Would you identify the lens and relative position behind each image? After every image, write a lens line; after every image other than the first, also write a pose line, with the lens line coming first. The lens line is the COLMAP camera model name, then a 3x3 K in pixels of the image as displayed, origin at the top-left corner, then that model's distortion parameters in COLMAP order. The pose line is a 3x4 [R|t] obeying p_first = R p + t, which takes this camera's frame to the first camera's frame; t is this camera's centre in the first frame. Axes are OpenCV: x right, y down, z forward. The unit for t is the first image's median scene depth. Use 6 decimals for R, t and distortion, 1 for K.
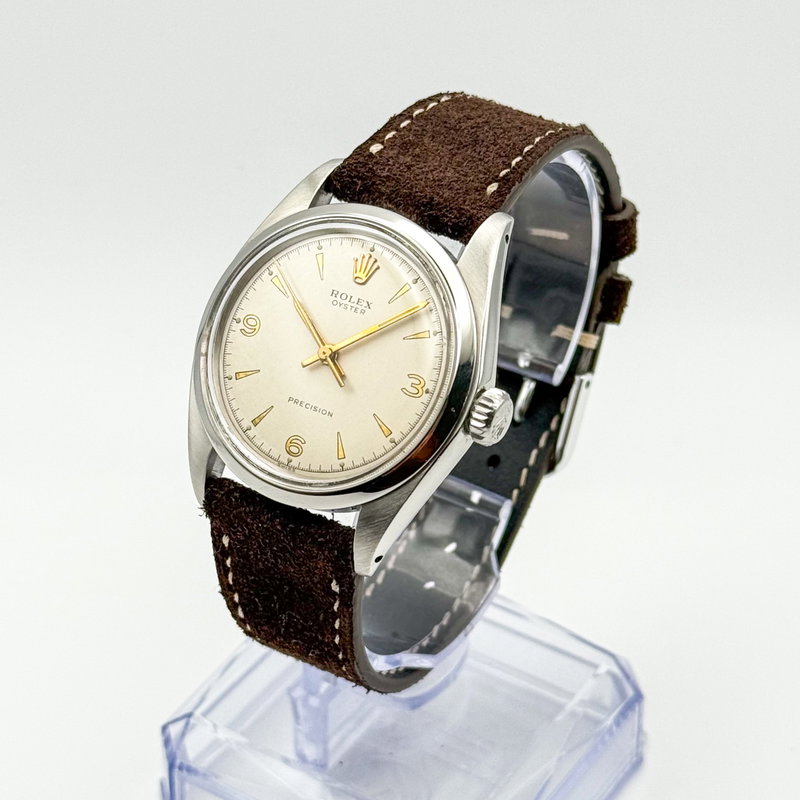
lens RADIAL K [[2270.2, 0, 364.9], [0, 2270.2, 401.2], [0, 0, 1]] dist [0.183951, 0.269854]
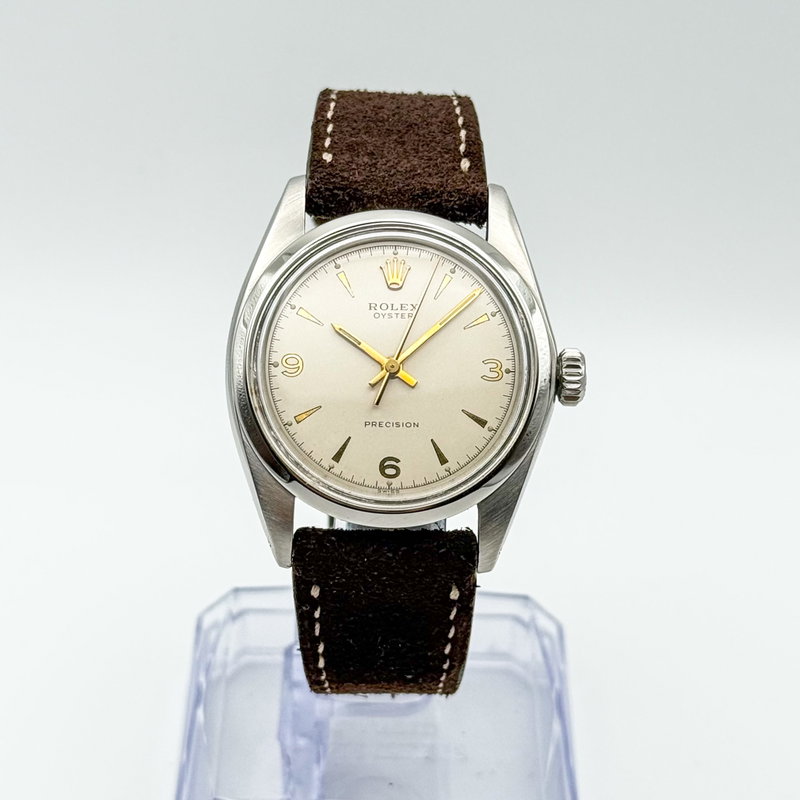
lens RADIAL K [[2270.2, 0, 364.9], [0, 2270.2, 401.2], [0, 0, 1]] dist [0.183951, 0.269854]
pose [[0.841866, -0.290258, 0.454986, -0.460757], [0.292698, 0.953860, 0.066932, -0.073439], [-0.453420, 0.076826, 0.887980, 0.140598]]
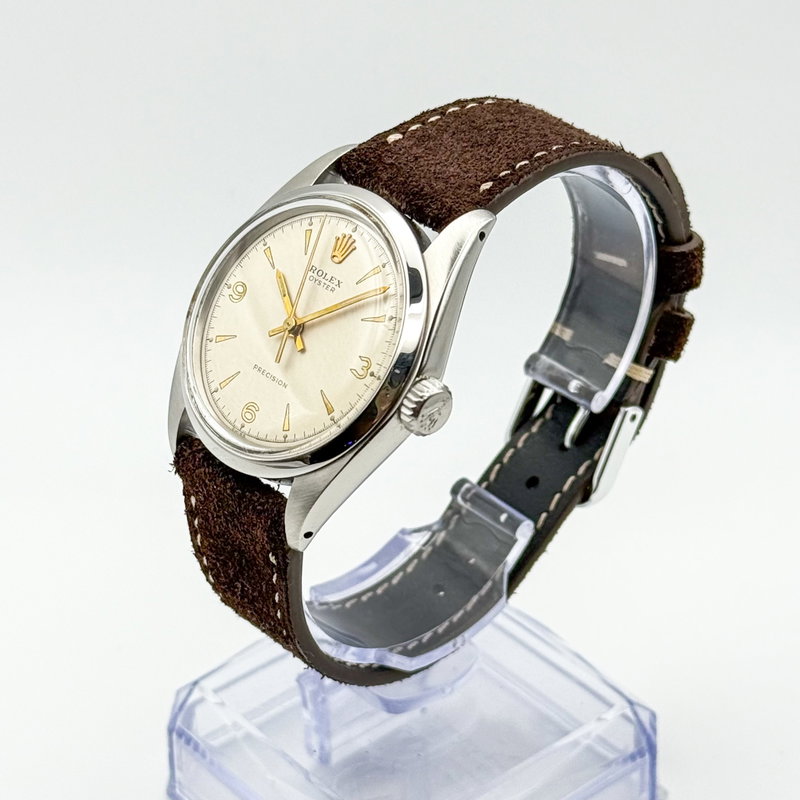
lens RADIAL K [[2270.2, 0, 364.9], [0, 2270.2, 401.2], [0, 0, 1]] dist [0.183951, 0.269854]
pose [[0.957154, 0.142004, -0.252372, 0.266724], [-0.153117, 0.987896, -0.024849, 0.031372], [0.245789, 0.062427, 0.967311, 0.032282]]
